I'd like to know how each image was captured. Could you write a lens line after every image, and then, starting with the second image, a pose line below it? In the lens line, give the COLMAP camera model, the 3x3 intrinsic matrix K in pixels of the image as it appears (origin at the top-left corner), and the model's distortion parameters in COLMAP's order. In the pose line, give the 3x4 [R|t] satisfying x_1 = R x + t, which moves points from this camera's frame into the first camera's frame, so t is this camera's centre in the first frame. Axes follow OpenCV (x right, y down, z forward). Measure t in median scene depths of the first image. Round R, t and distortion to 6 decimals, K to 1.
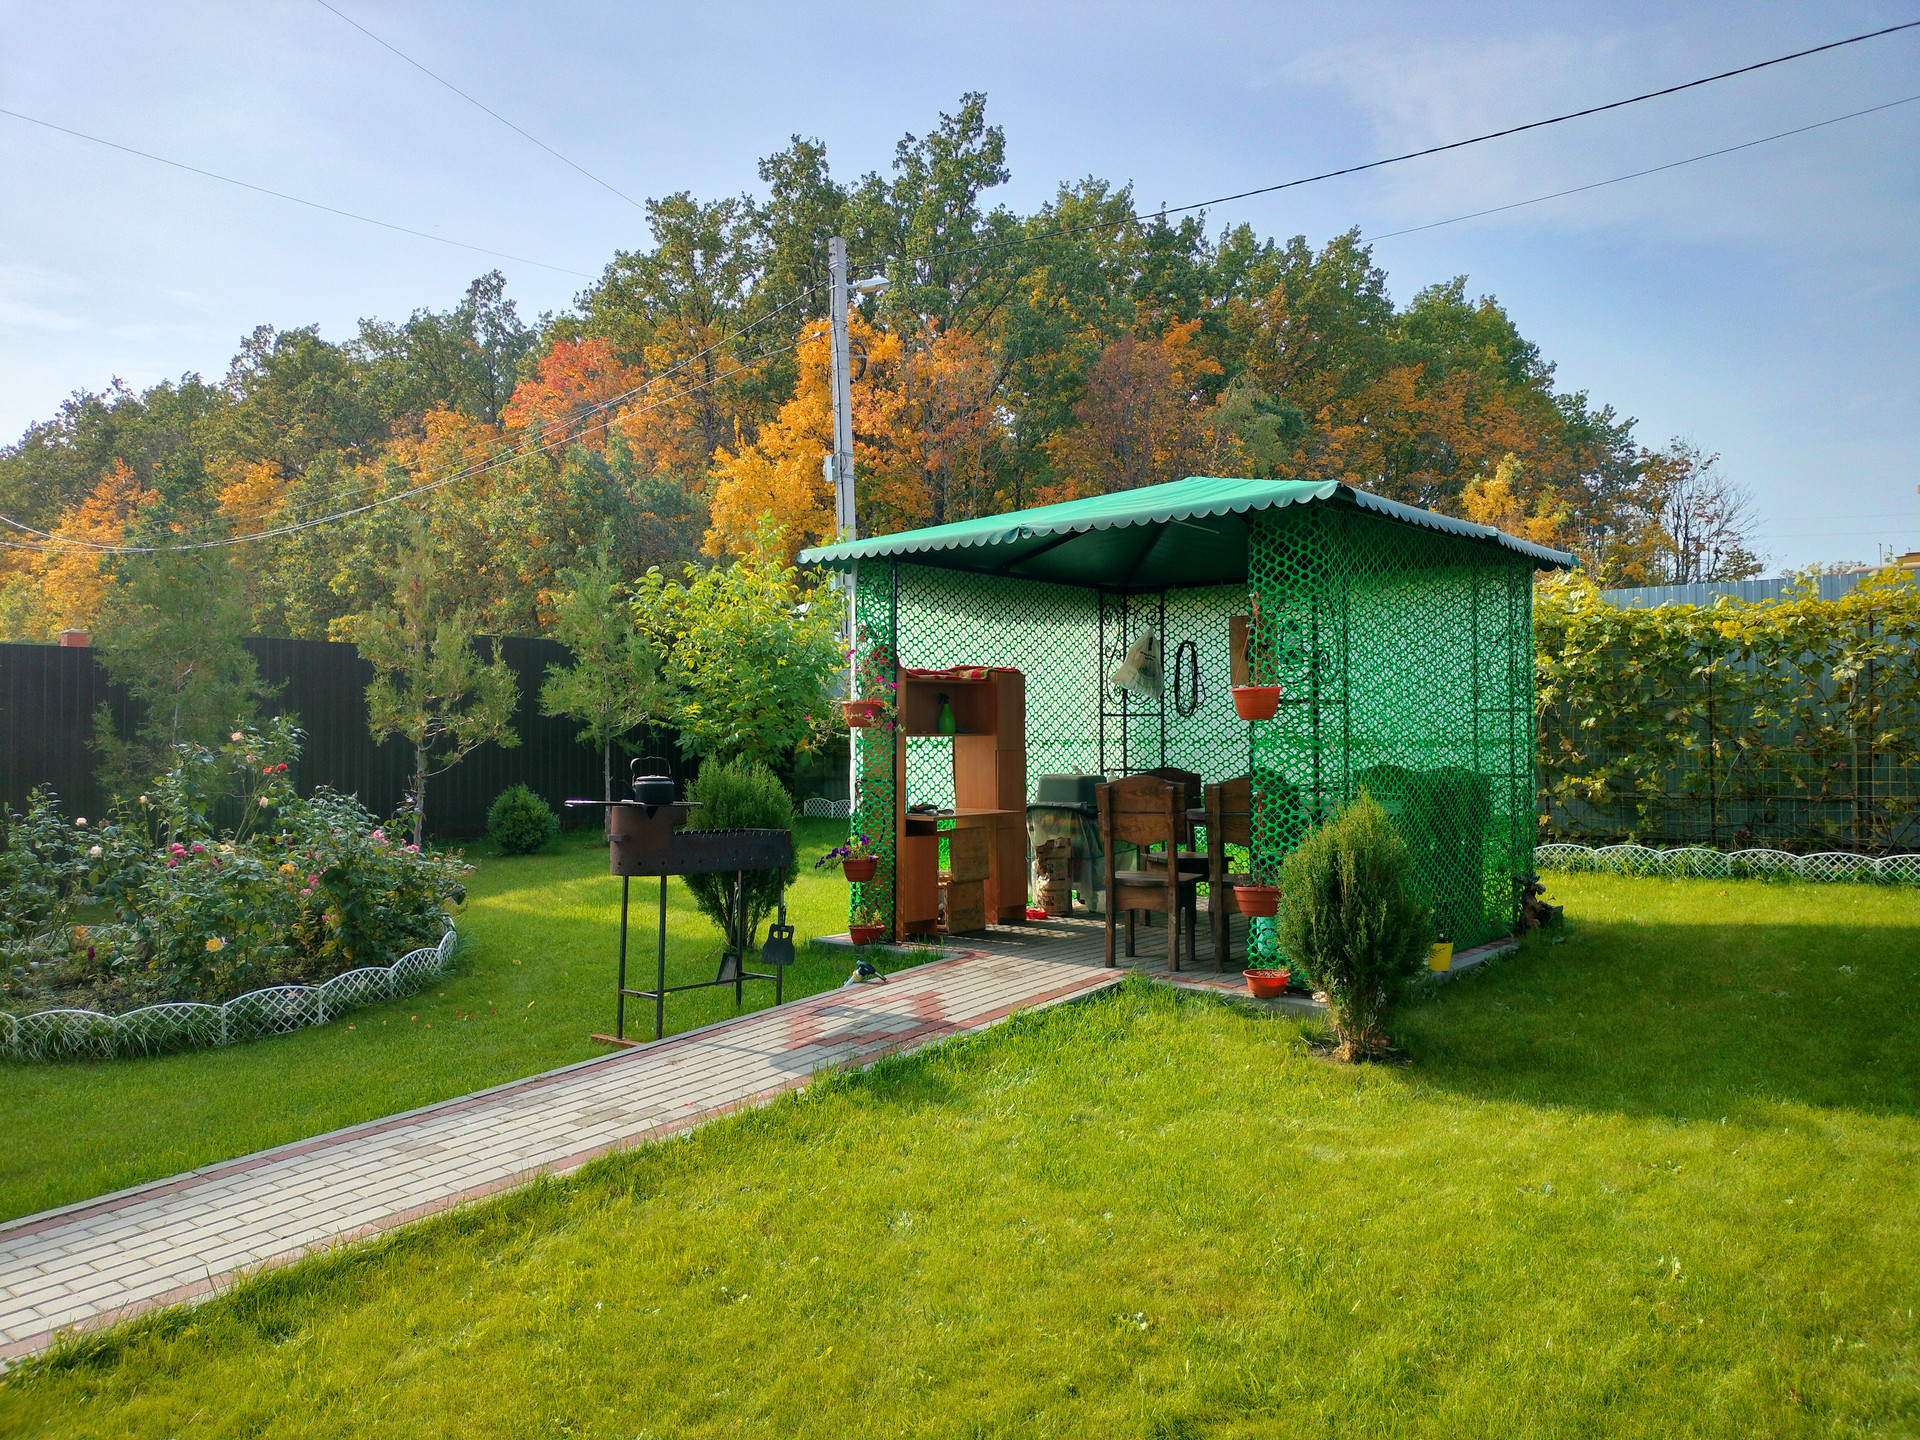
lens RADIAL K [[1479.7, 0, 960.0], [0, 1479.7, 720.0], [0, 0, 1]] dist [0.066387, -0.074389]
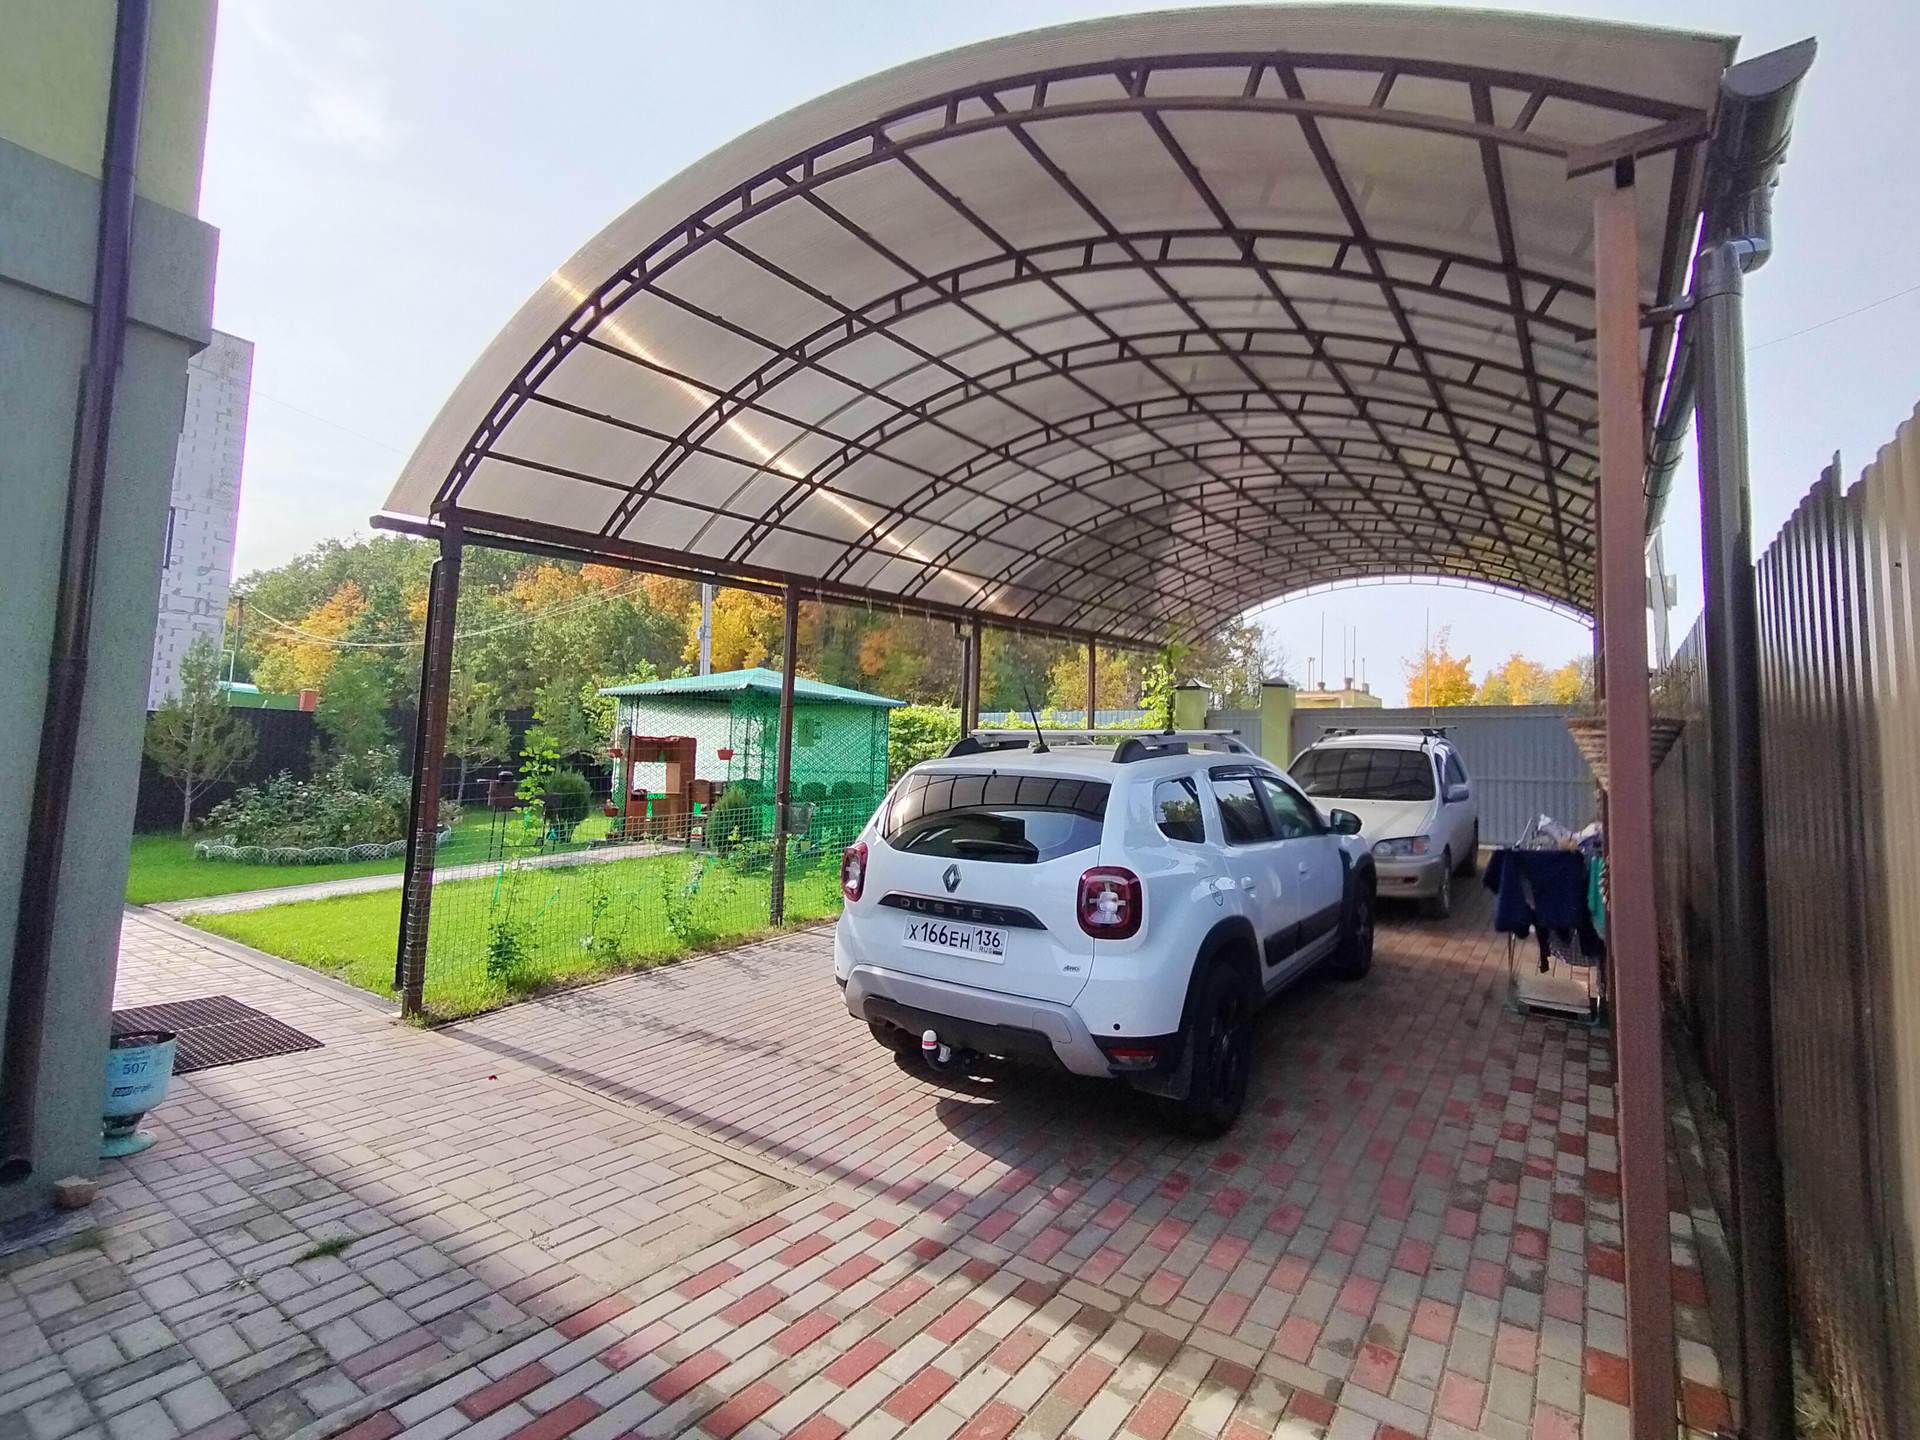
lens RADIAL K [[883.2, 0, 957.5], [0, 883.2, 702.0], [0, 0, 1]] dist [-0.000740, -0.000028]
pose [[0.994235, 0.041664, 0.098794, 0.243534], [-0.035163, 0.997156, -0.066655, -0.006544], [-0.101290, 0.062797, 0.992873, -0.400917]]
